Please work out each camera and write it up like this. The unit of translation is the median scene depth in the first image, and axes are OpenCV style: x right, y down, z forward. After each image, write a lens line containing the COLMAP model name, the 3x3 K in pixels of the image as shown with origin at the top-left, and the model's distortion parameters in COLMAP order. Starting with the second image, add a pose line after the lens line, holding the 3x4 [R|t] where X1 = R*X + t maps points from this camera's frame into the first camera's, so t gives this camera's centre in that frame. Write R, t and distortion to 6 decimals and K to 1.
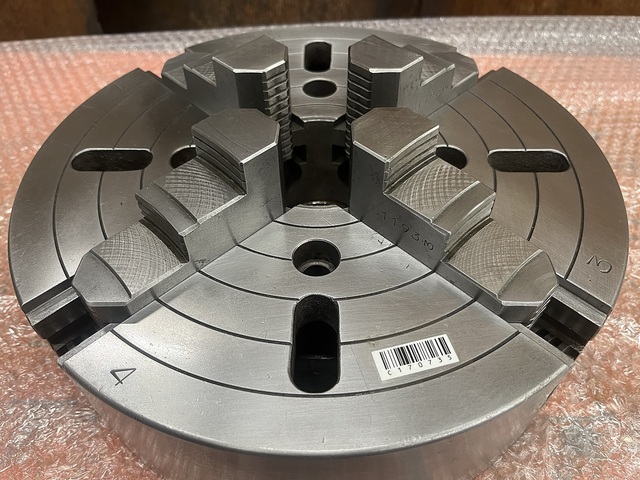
lens RADIAL K [[502.7, 0, 319.5], [0, 502.7, 230.1], [0, 0, 1]] dist [0.057550, -0.128289]
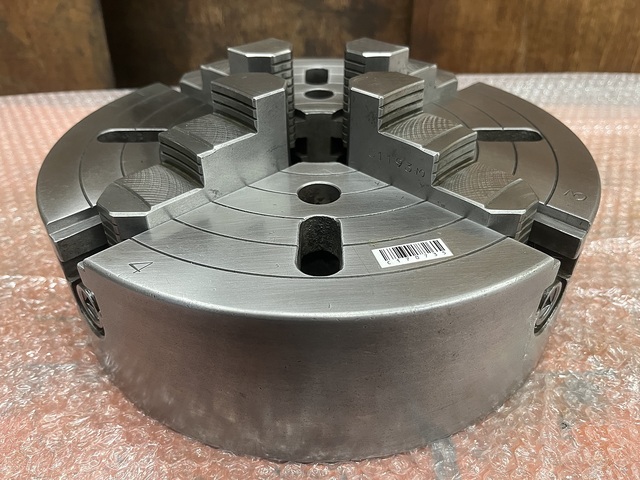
lens RADIAL K [[502.7, 0, 319.5], [0, 502.7, 230.1], [0, 0, 1]] dist [0.057550, -0.128289]
pose [[0.999916, -0.002056, 0.012810, -0.019525], [0.004864, 0.974760, -0.223204, 0.374596], [-0.012028, 0.223247, 0.974688, -0.052458]]
